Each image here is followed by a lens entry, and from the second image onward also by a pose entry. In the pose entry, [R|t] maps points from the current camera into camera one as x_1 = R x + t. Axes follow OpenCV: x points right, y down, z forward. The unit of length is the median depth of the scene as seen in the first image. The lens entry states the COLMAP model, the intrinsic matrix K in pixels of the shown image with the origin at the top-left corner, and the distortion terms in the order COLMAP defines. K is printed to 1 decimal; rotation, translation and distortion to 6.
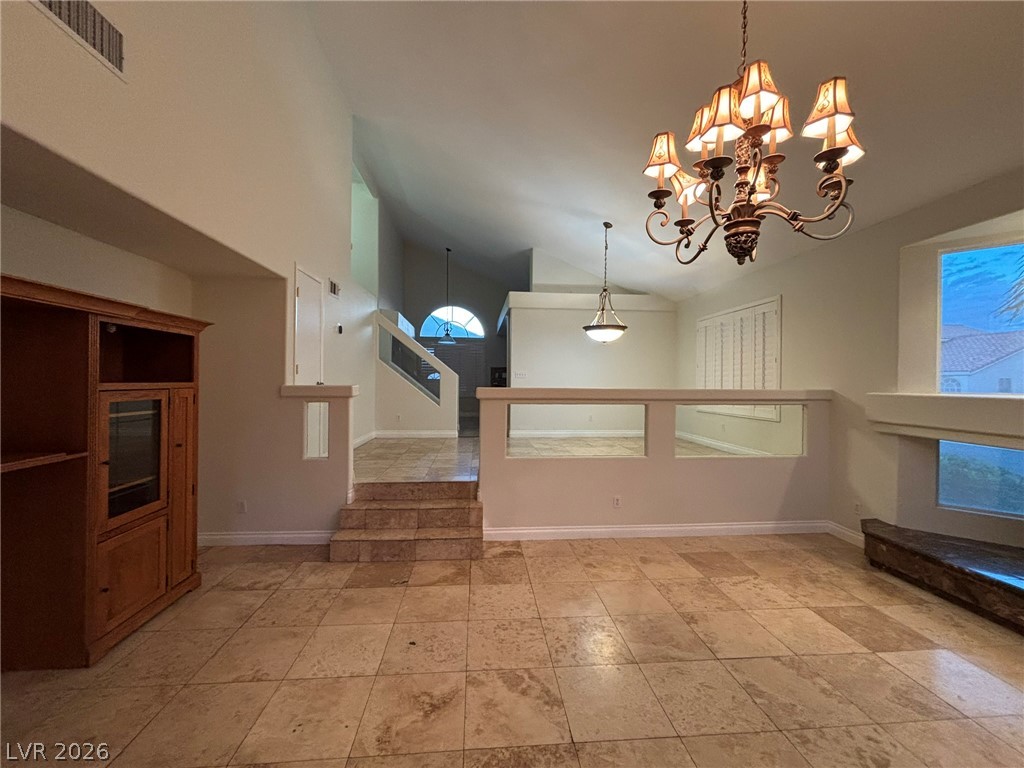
lens RADIAL K [[412.6, 0, 510.1], [0, 412.6, 382.3], [0, 0, 1]] dist [0.006938, 0.000188]
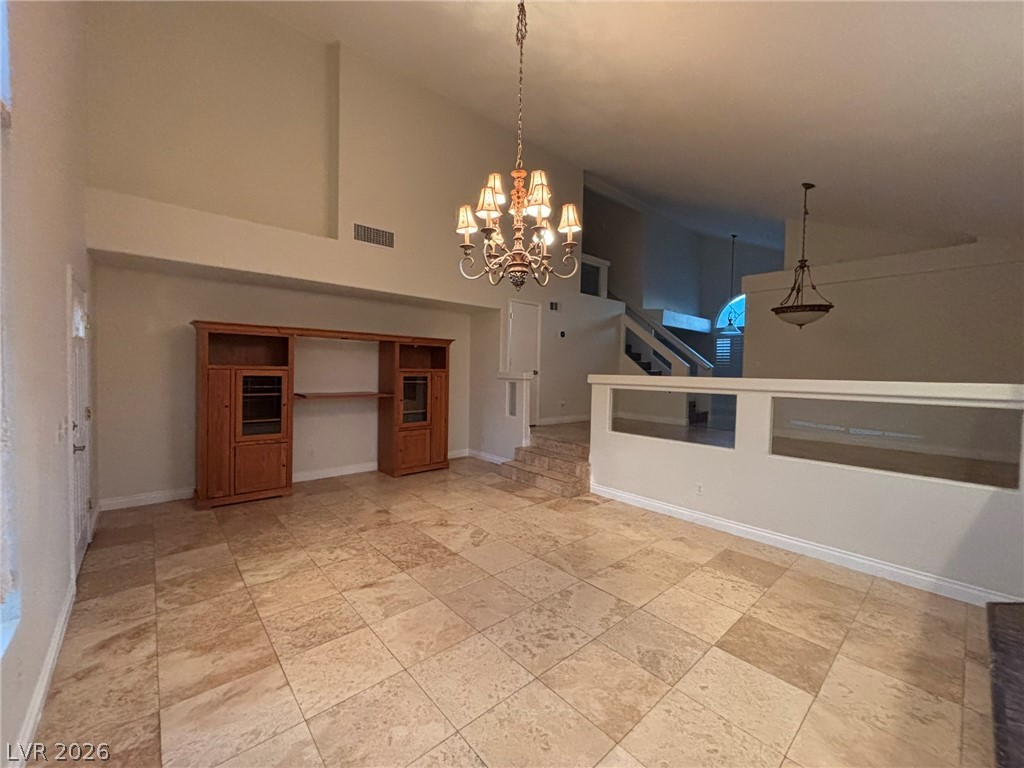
lens RADIAL K [[412.6, 0, 517.6], [0, 412.6, 384.9], [0, 0, 1]] dist [0.006938, 0.000188]
pose [[0.602900, 0.032426, -0.797158, 1.061547], [-0.013830, 0.999448, 0.030195, 0.011056], [0.797697, -0.007180, 0.603015, 0.039751]]
